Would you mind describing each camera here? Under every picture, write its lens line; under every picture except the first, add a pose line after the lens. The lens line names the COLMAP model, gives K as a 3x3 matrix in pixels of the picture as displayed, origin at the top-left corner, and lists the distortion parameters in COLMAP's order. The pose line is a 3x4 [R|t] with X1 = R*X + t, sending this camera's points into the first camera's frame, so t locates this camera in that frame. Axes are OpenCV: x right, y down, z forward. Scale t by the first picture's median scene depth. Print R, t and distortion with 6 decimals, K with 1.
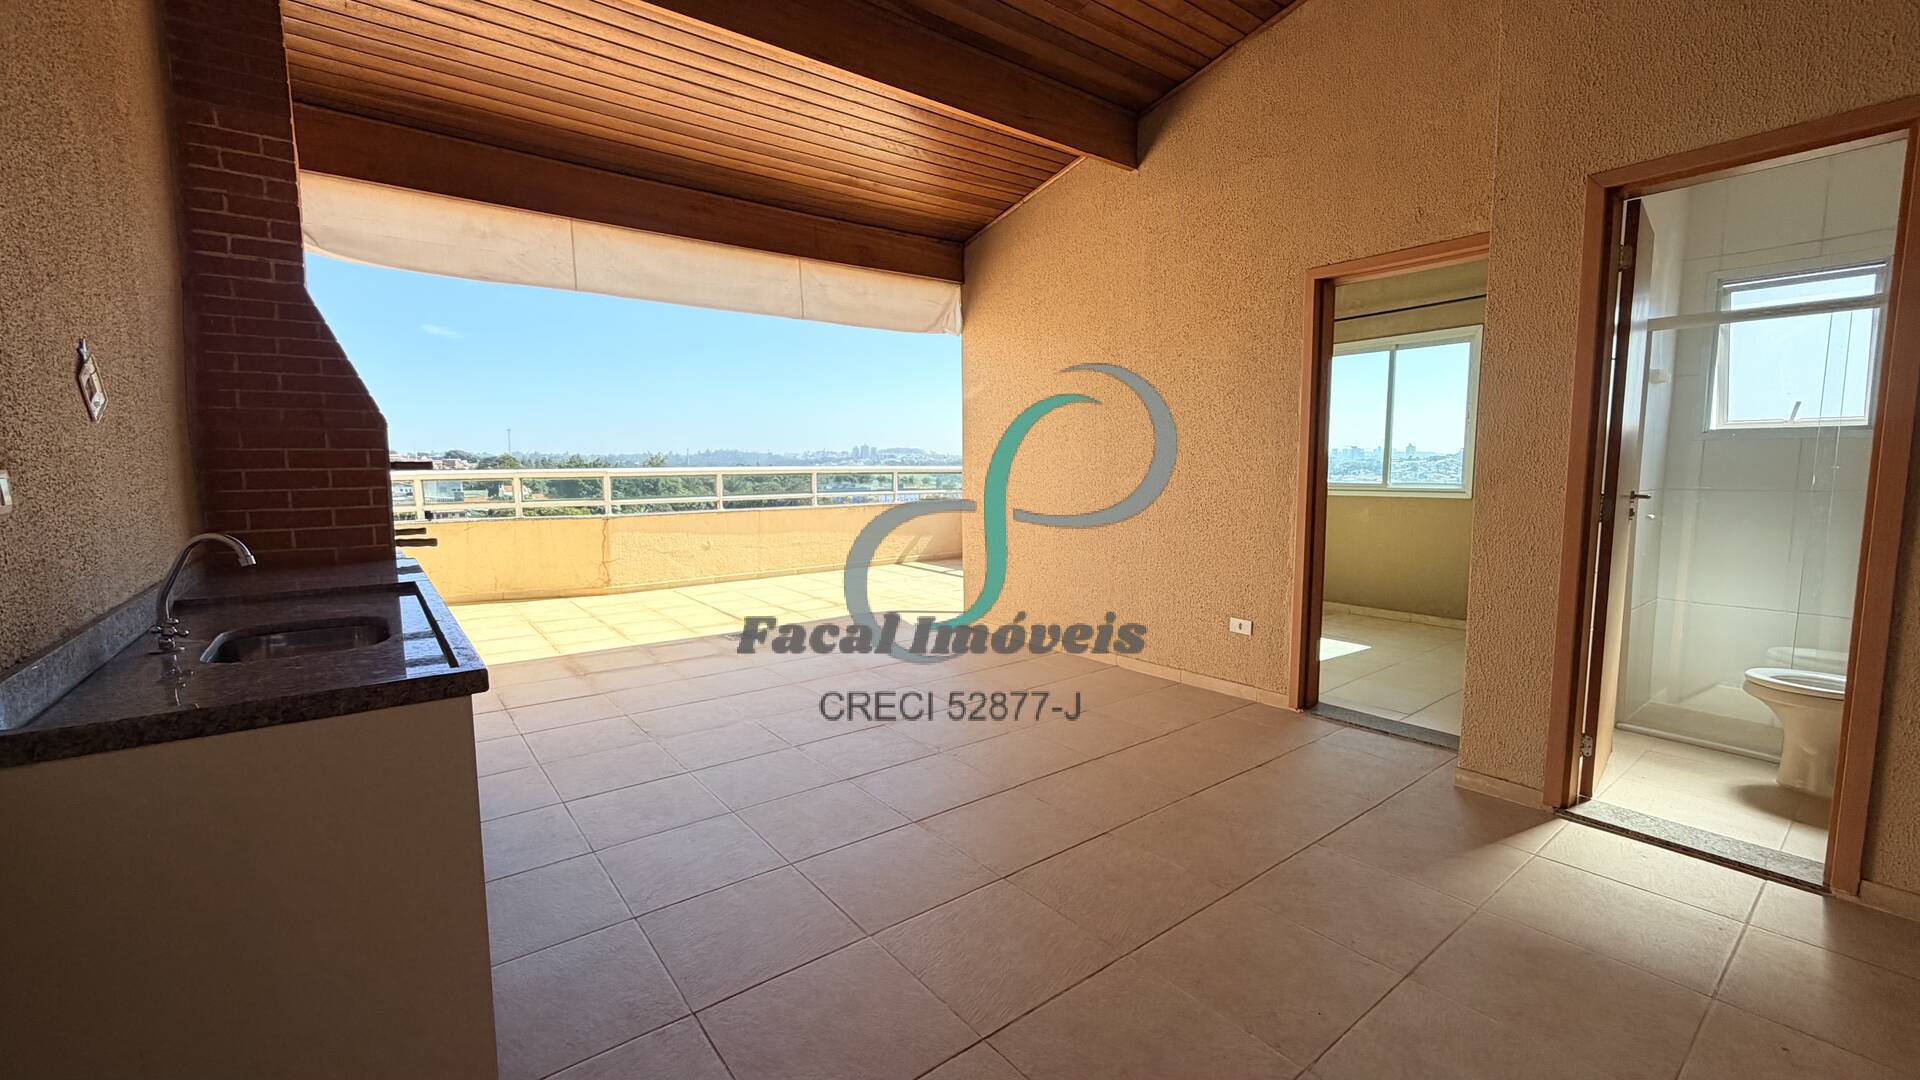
lens RADIAL K [[768.3, 0, 954.6], [0, 768.3, 535.9], [0, 0, 1]] dist [-0.003664, 0.000289]
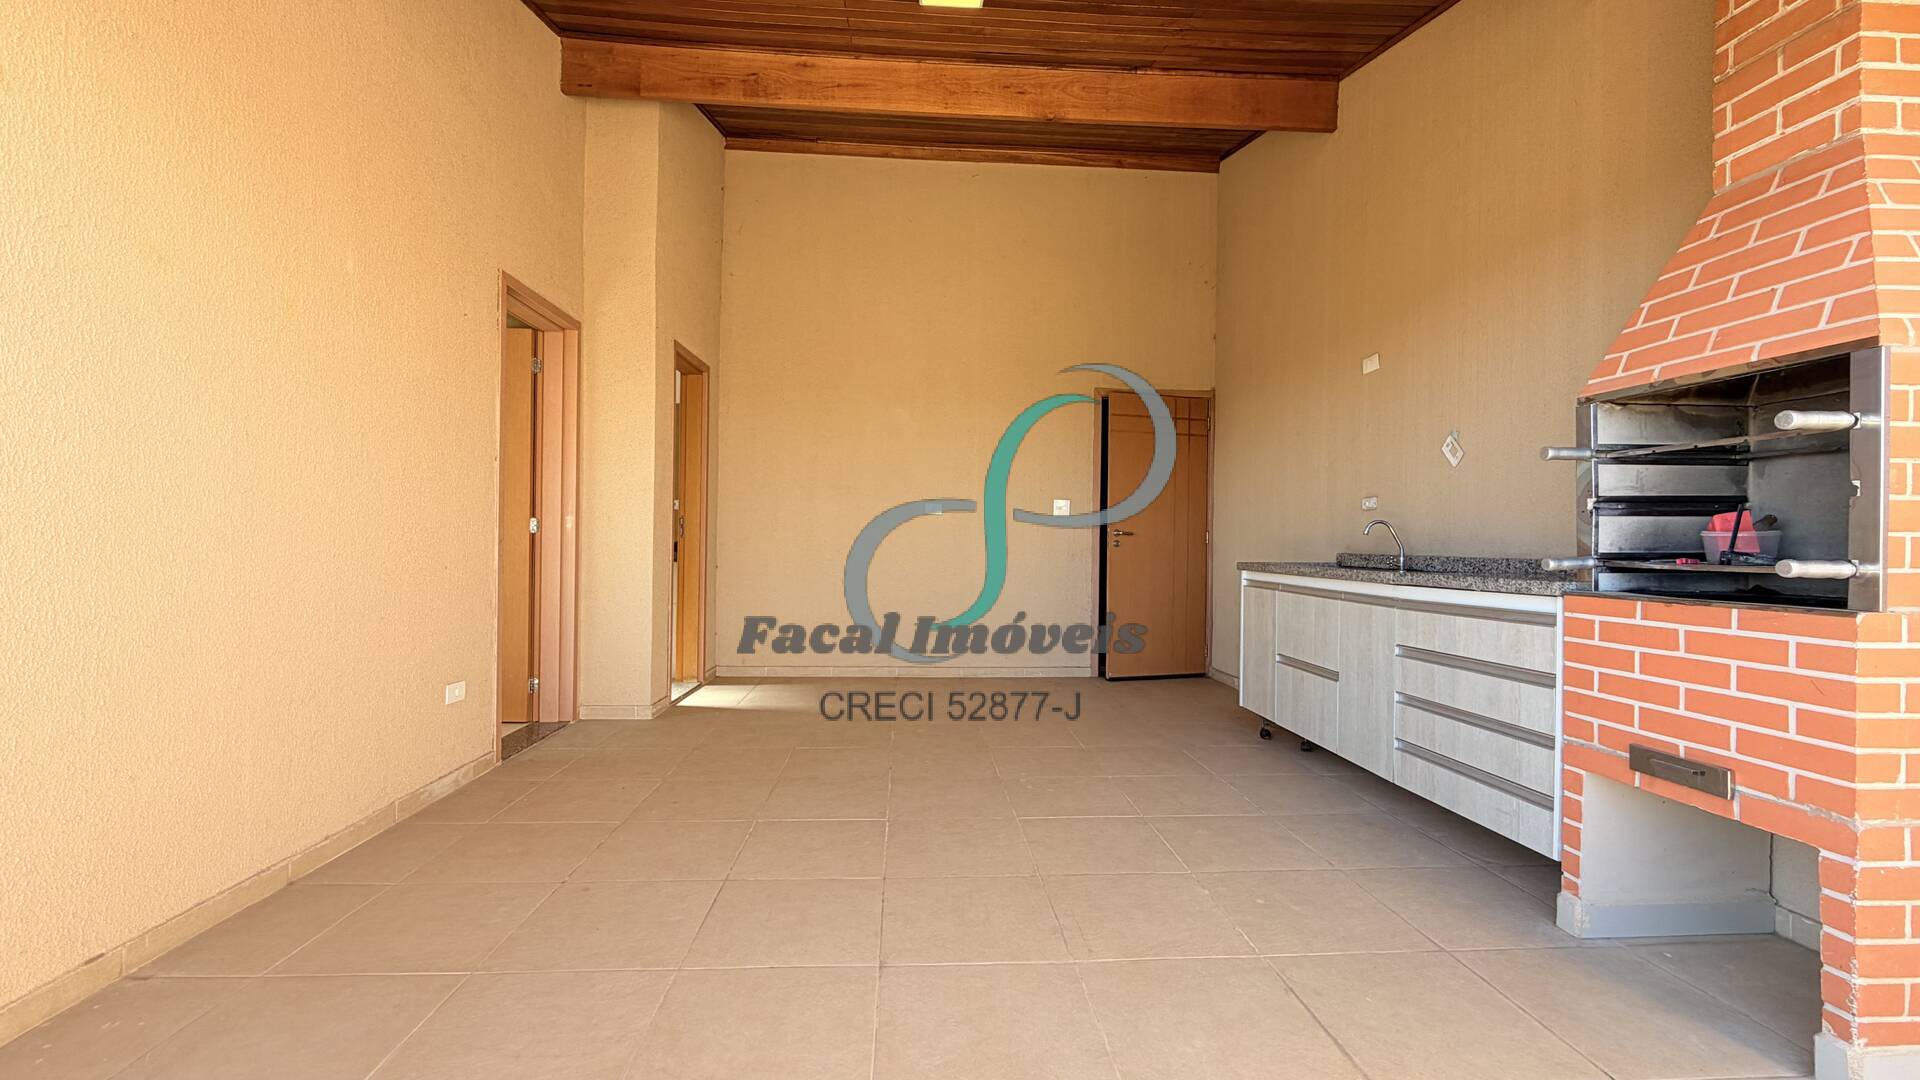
lens RADIAL K [[768.3, 0, 953.5], [0, 768.3, 542.5], [0, 0, 1]] dist [-0.003664, 0.000289]
pose [[-0.828555, -0.005082, 0.559885, -0.391965], [0.044952, 0.996127, 0.075563, -0.055190], [-0.558101, 0.087776, -0.825117, 1.170210]]
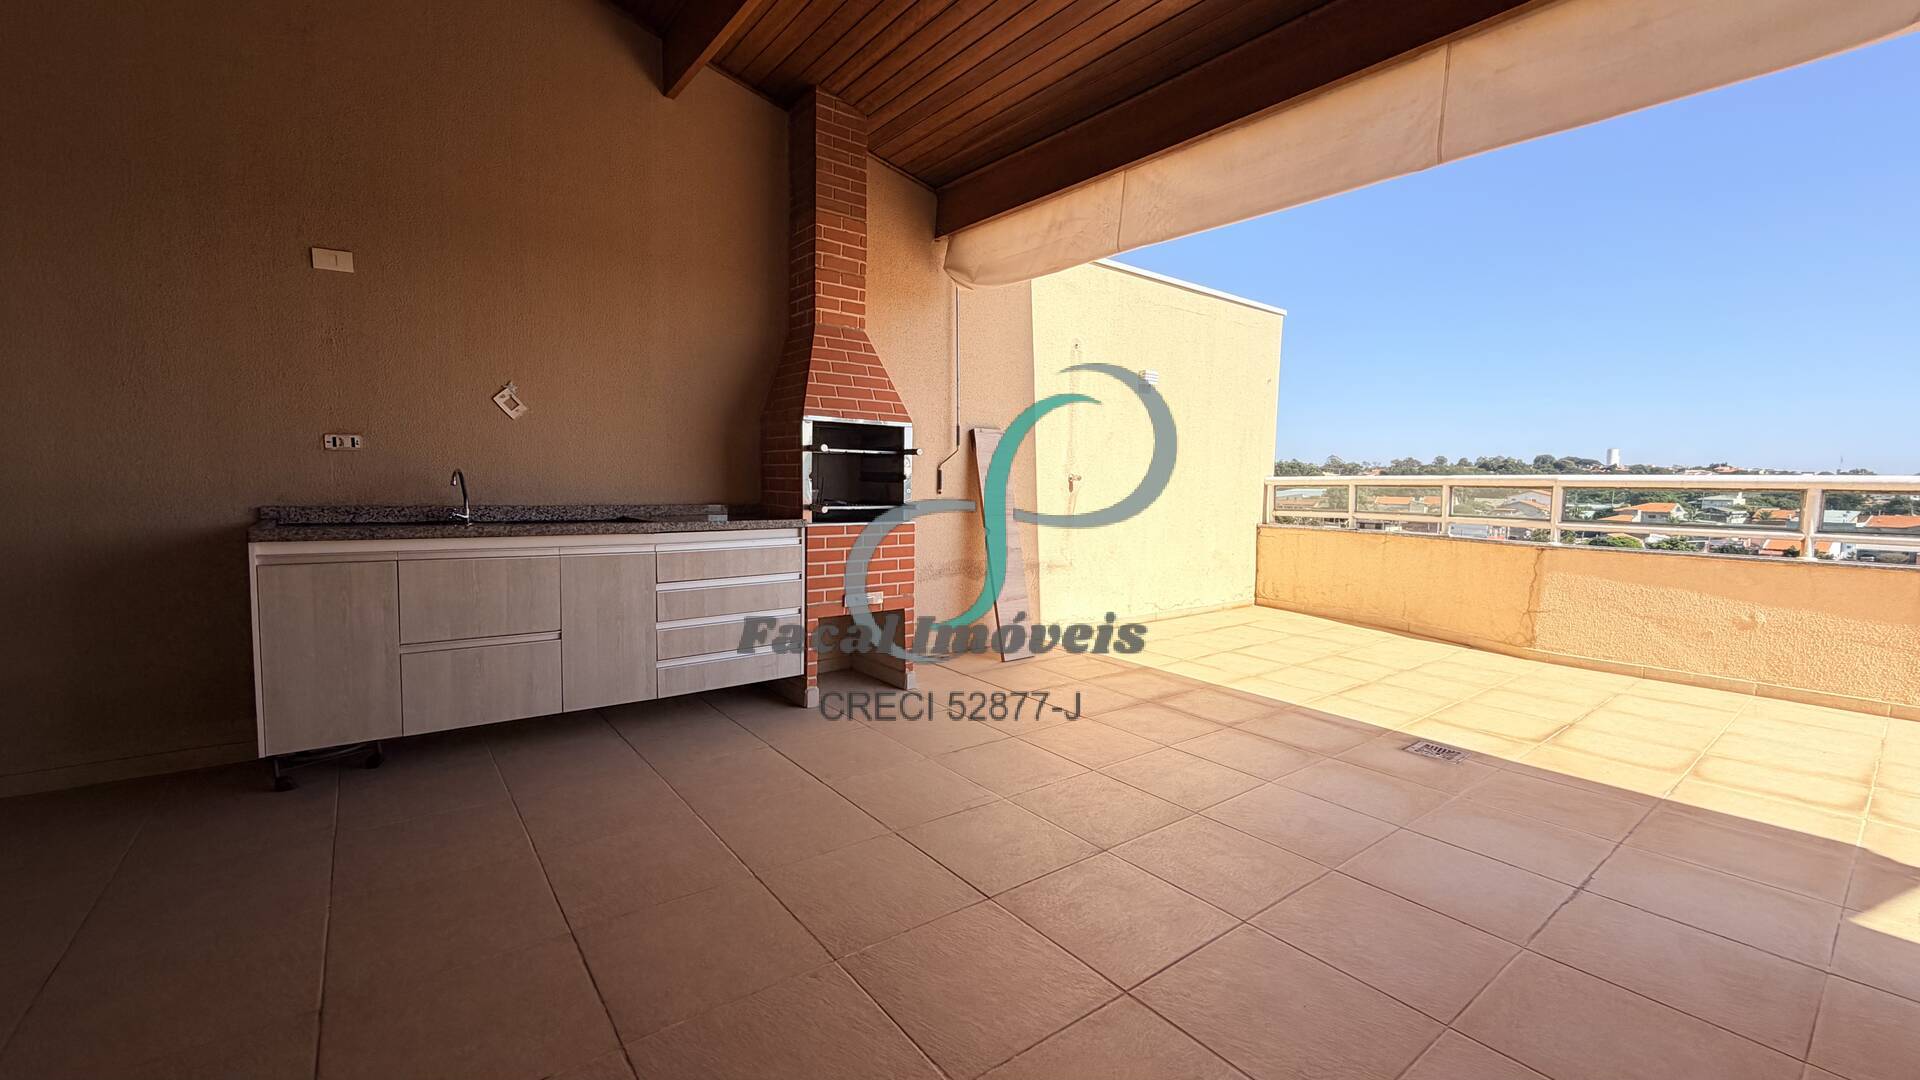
lens RADIAL K [[768.3, 0, 944.5], [0, 768.3, 538.4], [0, 0, 1]] dist [-0.003664, 0.000289]
pose [[-0.006542, 0.081438, -0.996657, 0.353928], [-0.111759, 0.990375, 0.081658, -0.043660], [0.993714, 0.111920, 0.002622, 0.749984]]
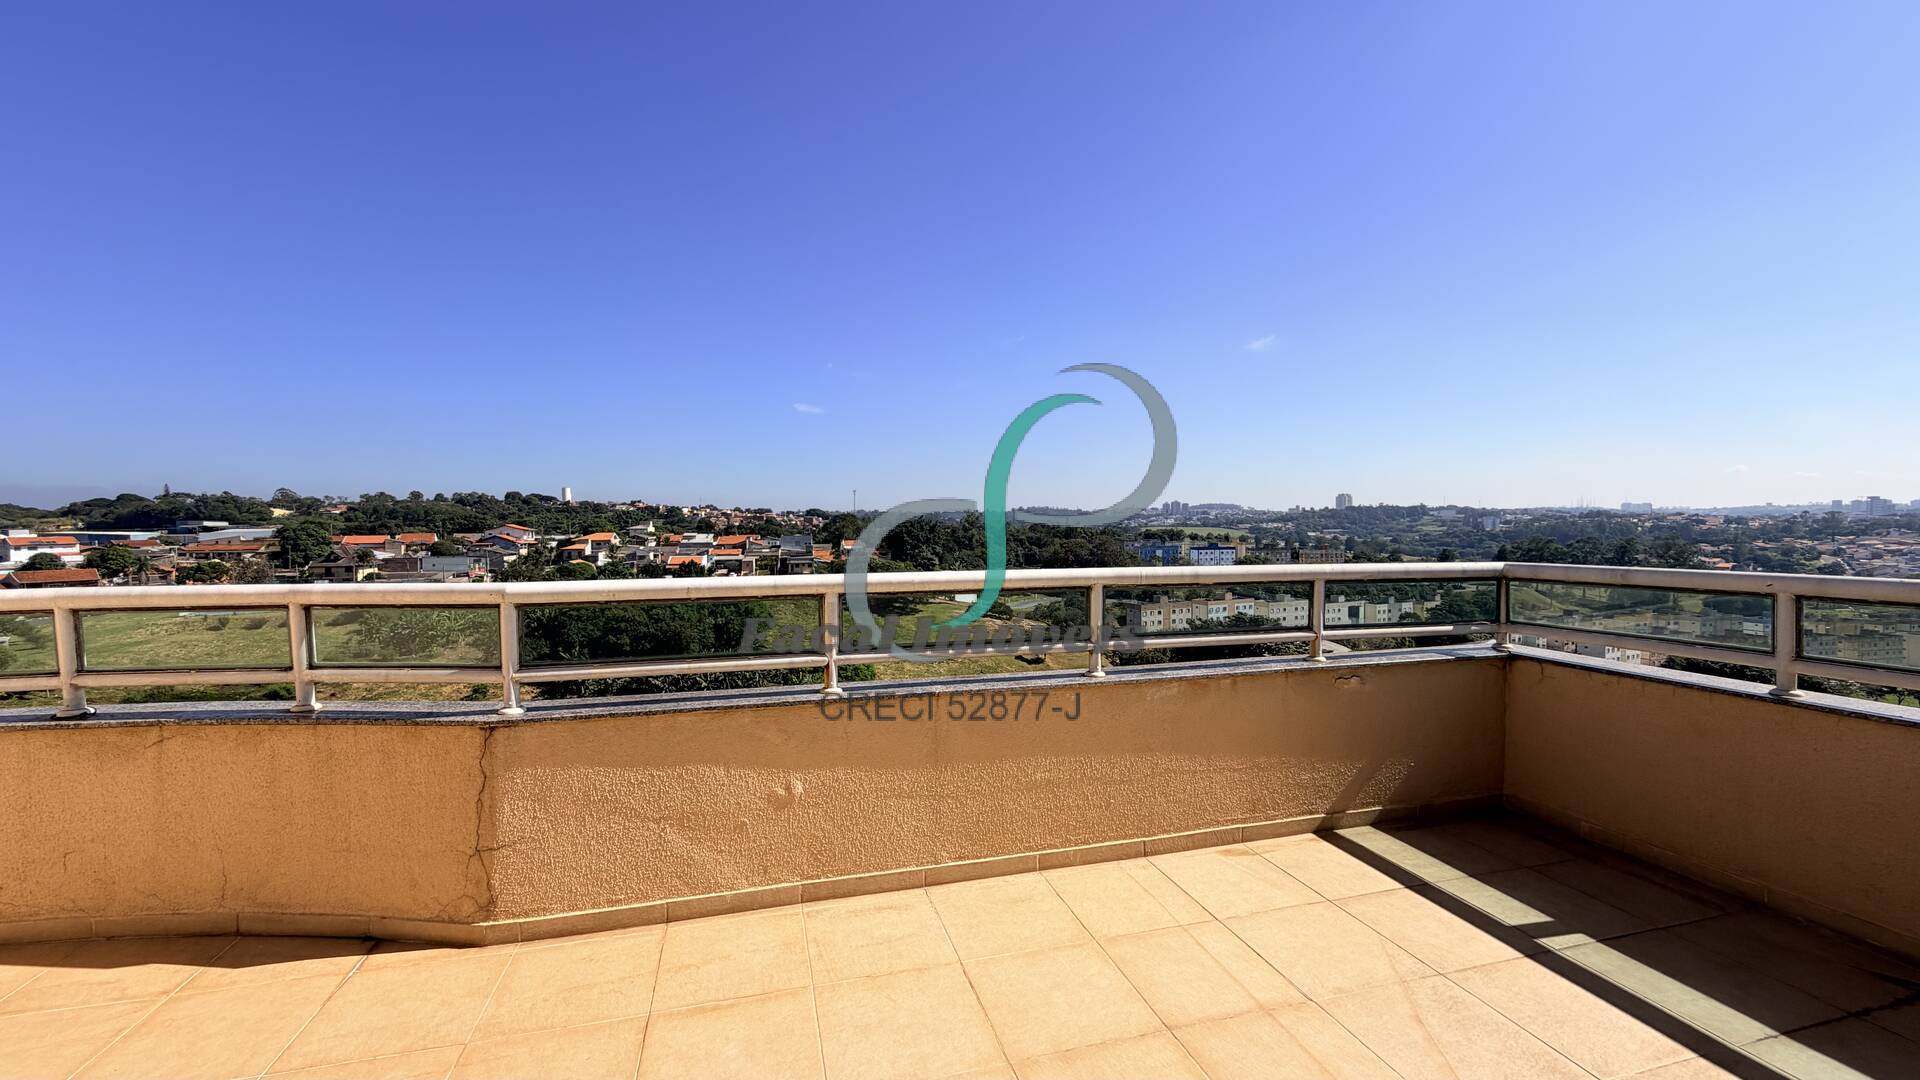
lens RADIAL K [[768.3, 0, 955.1], [0, 768.3, 544.3], [0, 0, 1]] dist [-0.003664, 0.000289]
pose [[0.922954, 0.013298, -0.384680, -0.195001], [-0.037288, 0.997791, -0.054971, -0.148467], [0.383099, 0.065079, 0.921412, 1.191944]]
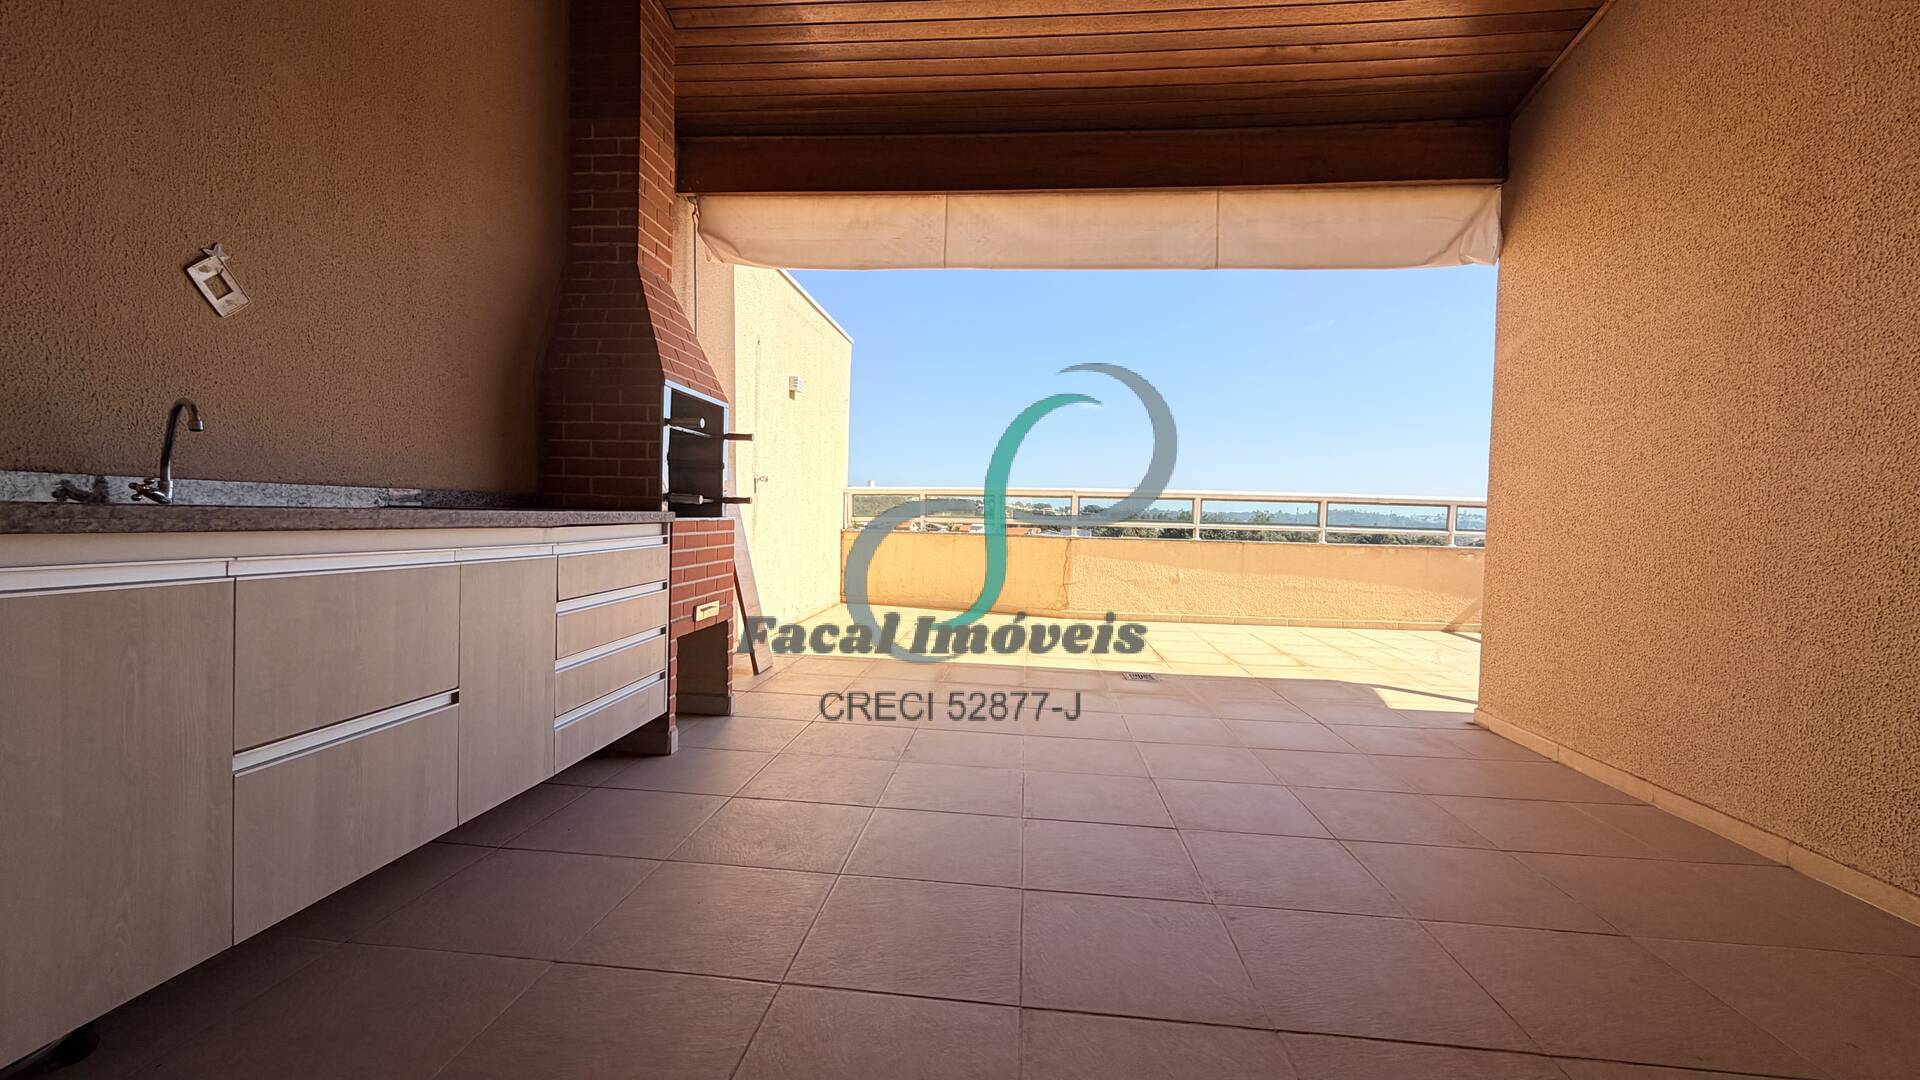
lens RADIAL K [[768.3, 0, 950.4], [0, 768.3, 538.7], [0, 0, 1]] dist [-0.003664, 0.000289]
pose [[0.726981, 0.046303, -0.685094, 0.154304], [-0.095700, 0.994819, -0.034314, 0.038570], [0.679956, 0.090509, 0.727646, 0.312185]]
